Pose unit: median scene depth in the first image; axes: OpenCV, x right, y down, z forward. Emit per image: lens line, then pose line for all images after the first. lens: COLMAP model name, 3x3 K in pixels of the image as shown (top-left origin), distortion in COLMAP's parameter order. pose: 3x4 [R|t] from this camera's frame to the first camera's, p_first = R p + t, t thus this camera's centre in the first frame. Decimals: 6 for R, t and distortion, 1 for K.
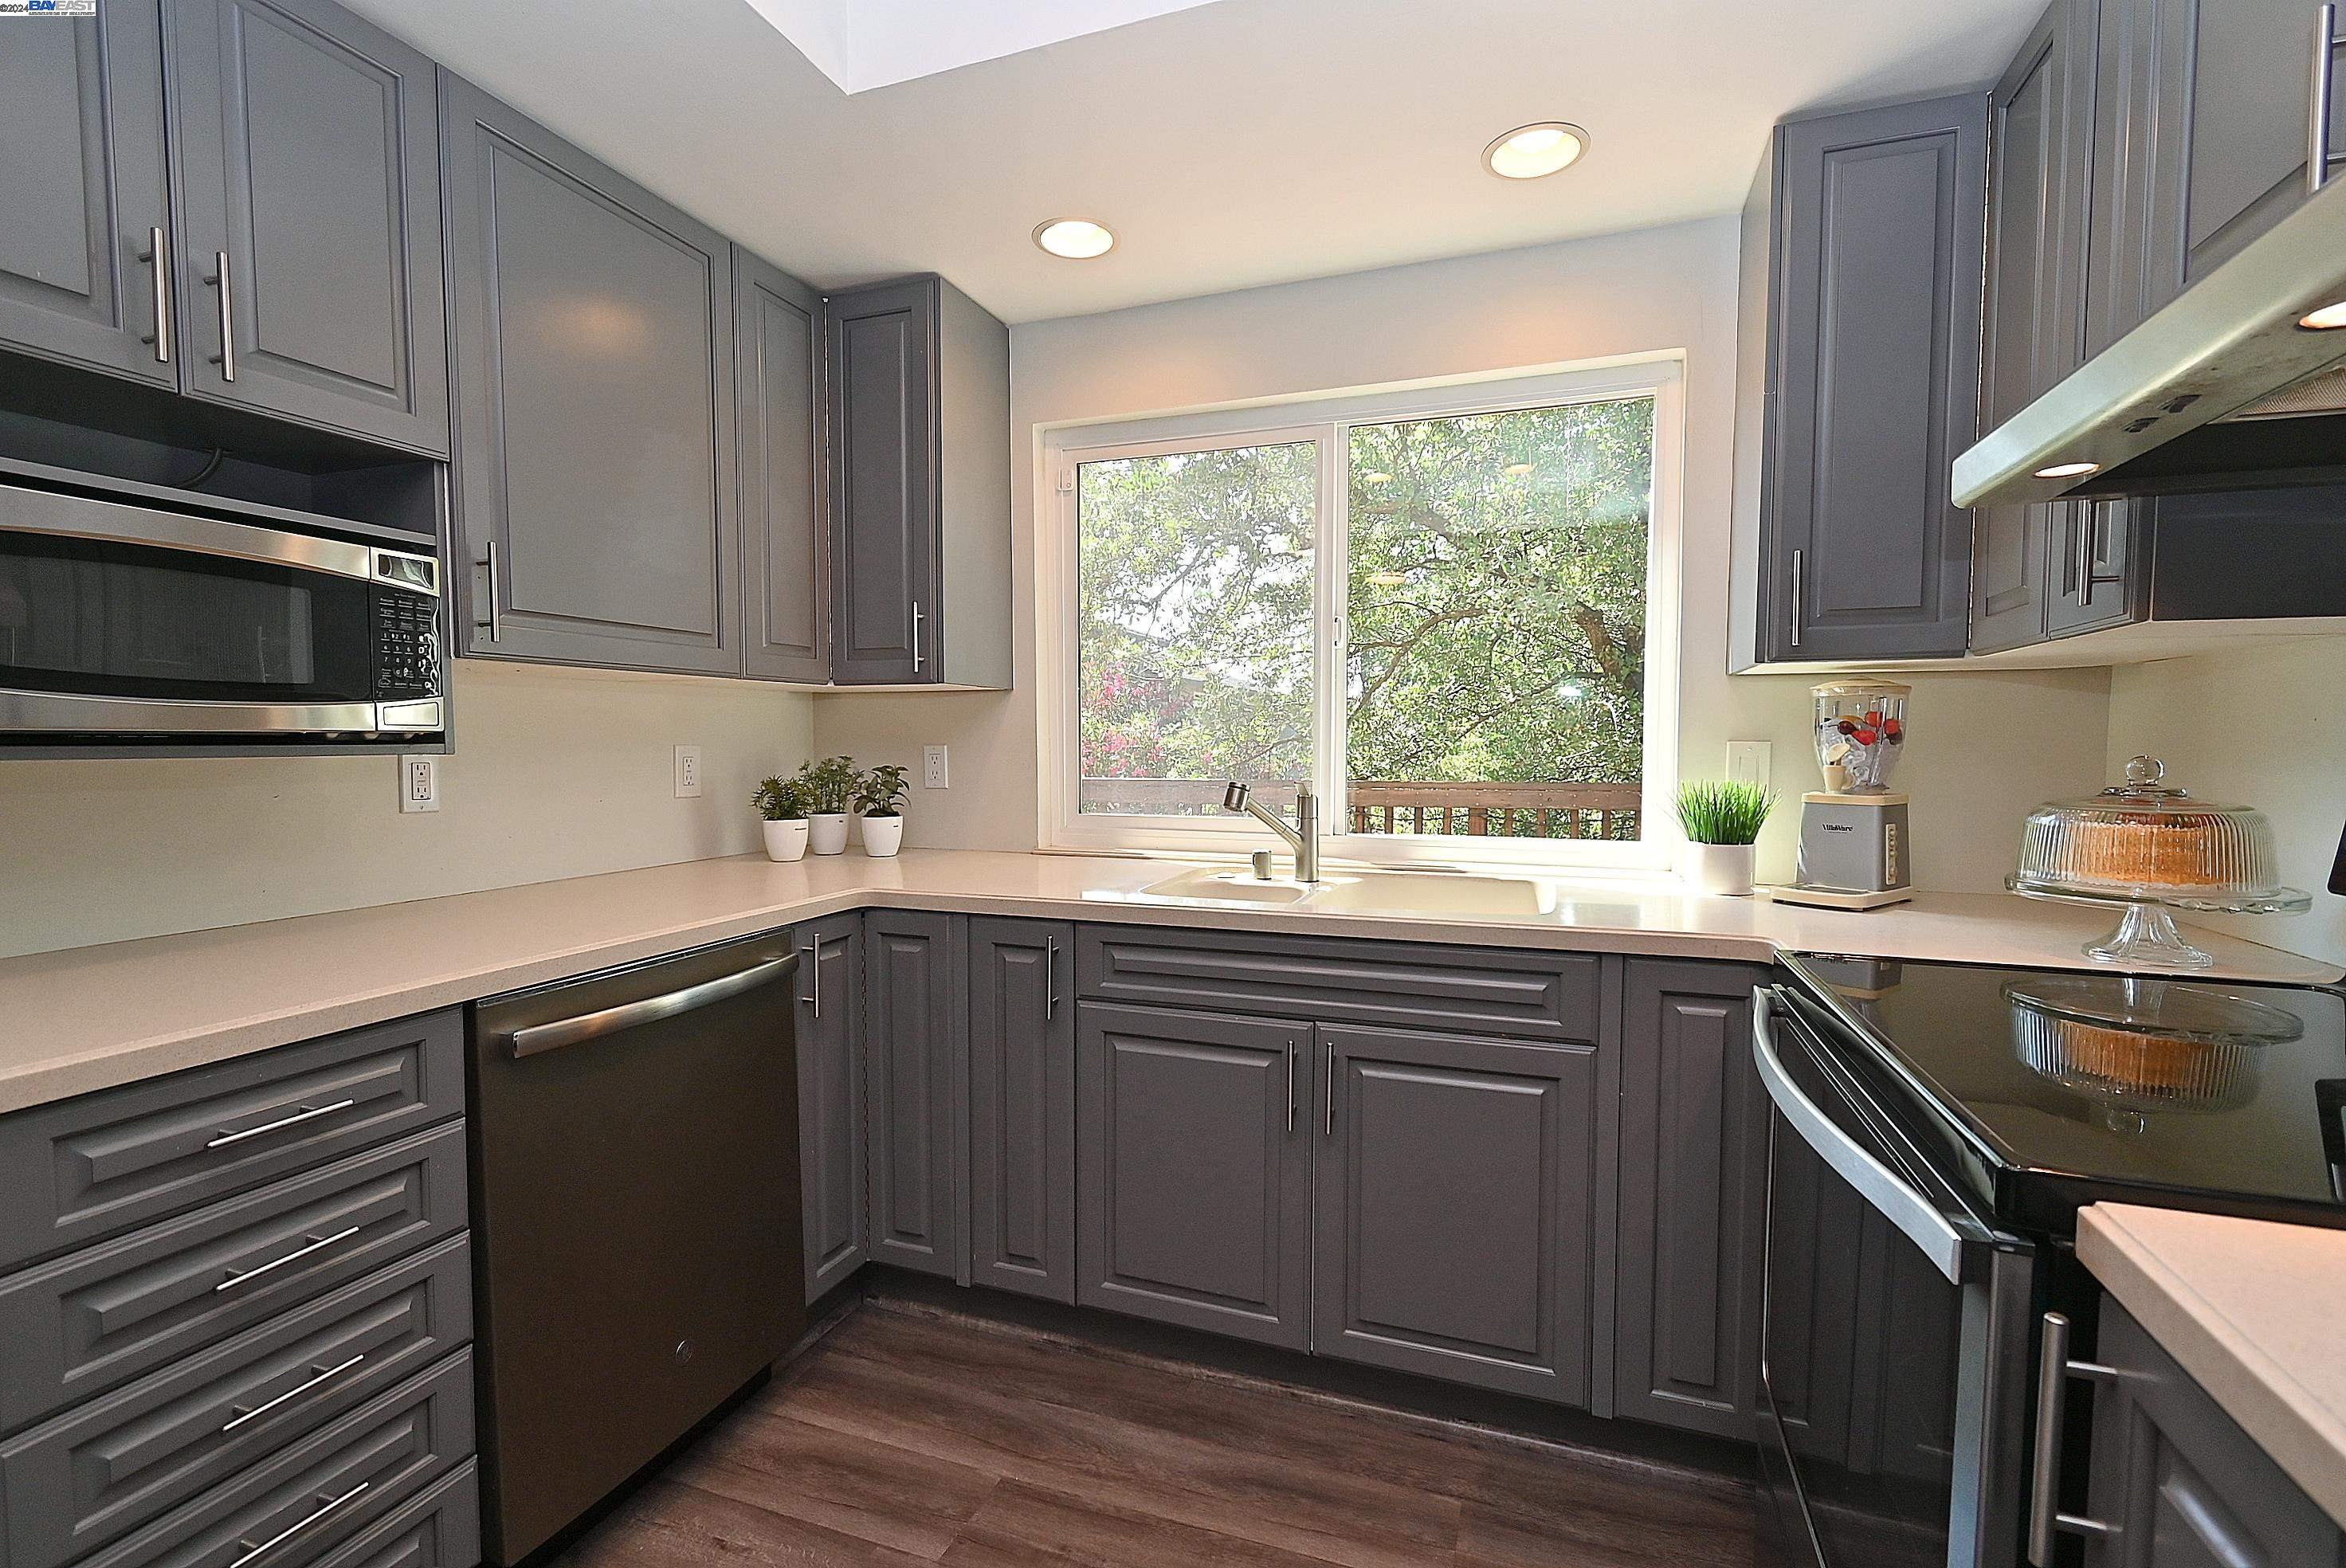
lens RADIAL K [[1051.6, 0, 1164.3], [0, 1051.6, 800.4], [0, 0, 1]] dist [0.009225, -0.003429]
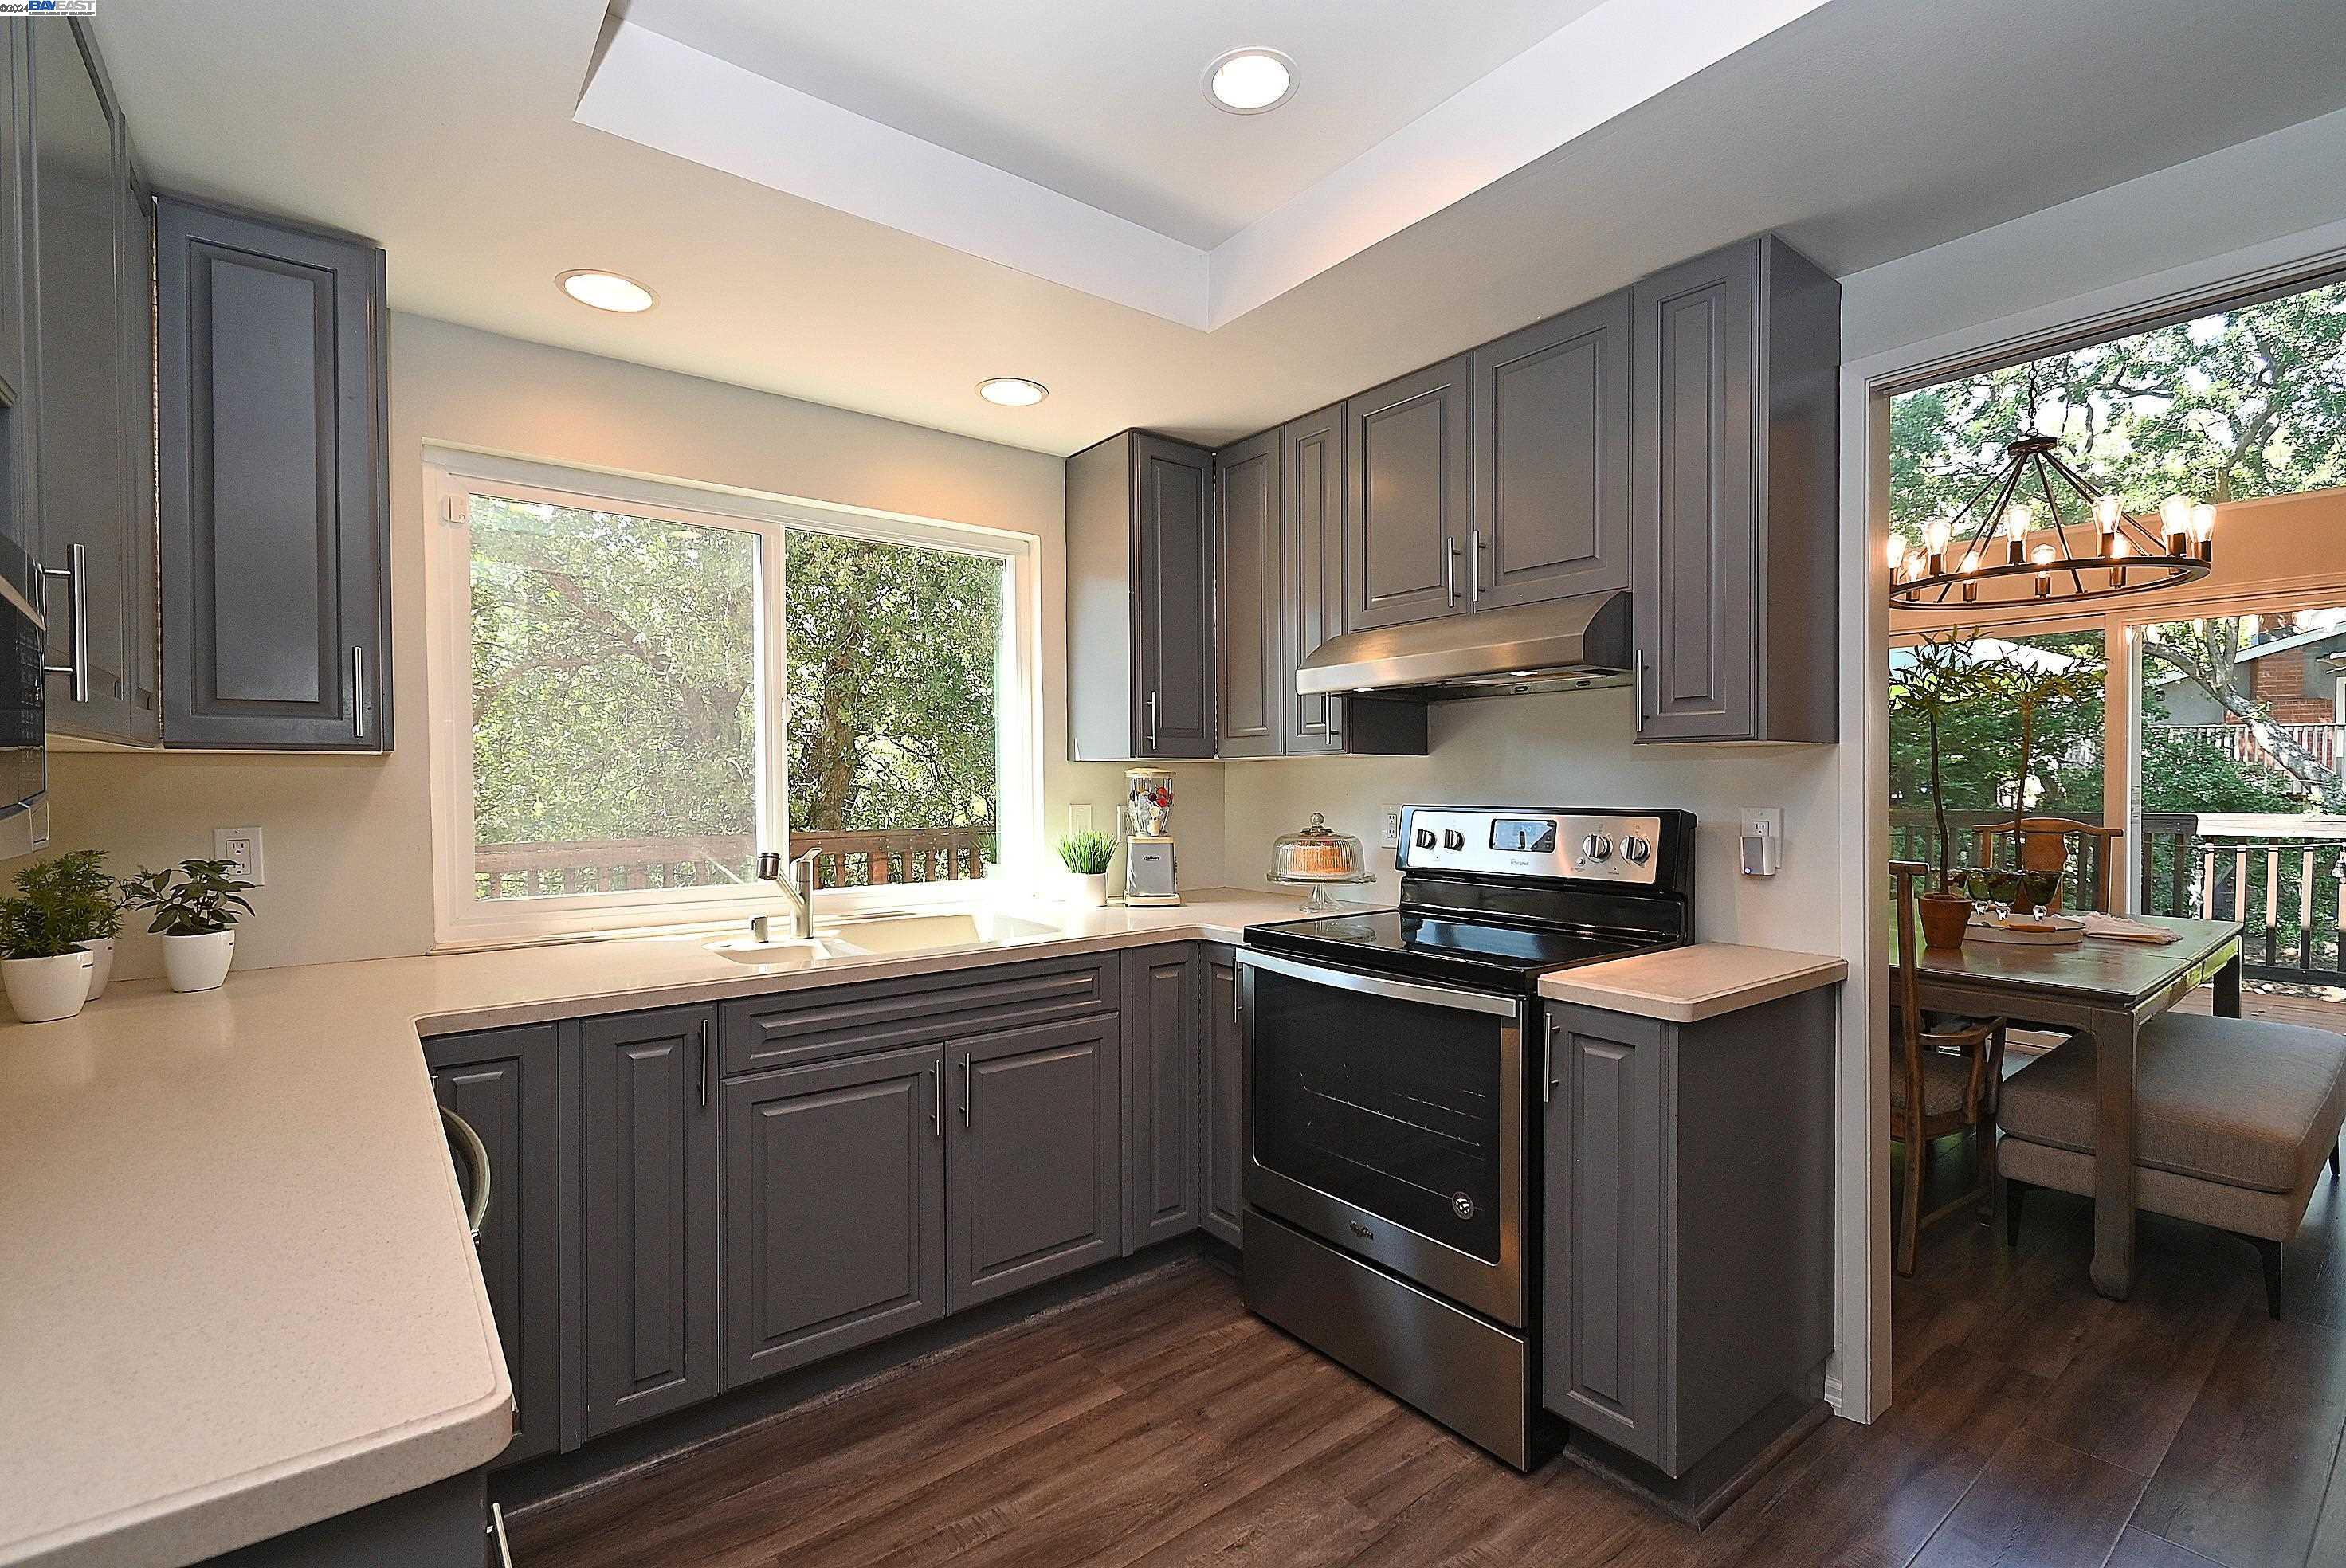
lens RADIAL K [[1051.6, 0, 1175.4], [0, 1051.6, 798.4], [0, 0, 1]] dist [0.009225, -0.003429]
pose [[0.525655, -0.017854, 0.850511, -0.744266], [0.051544, 0.998611, -0.010894, -0.046712], [-0.849135, 0.049565, 0.525845, 0.102184]]
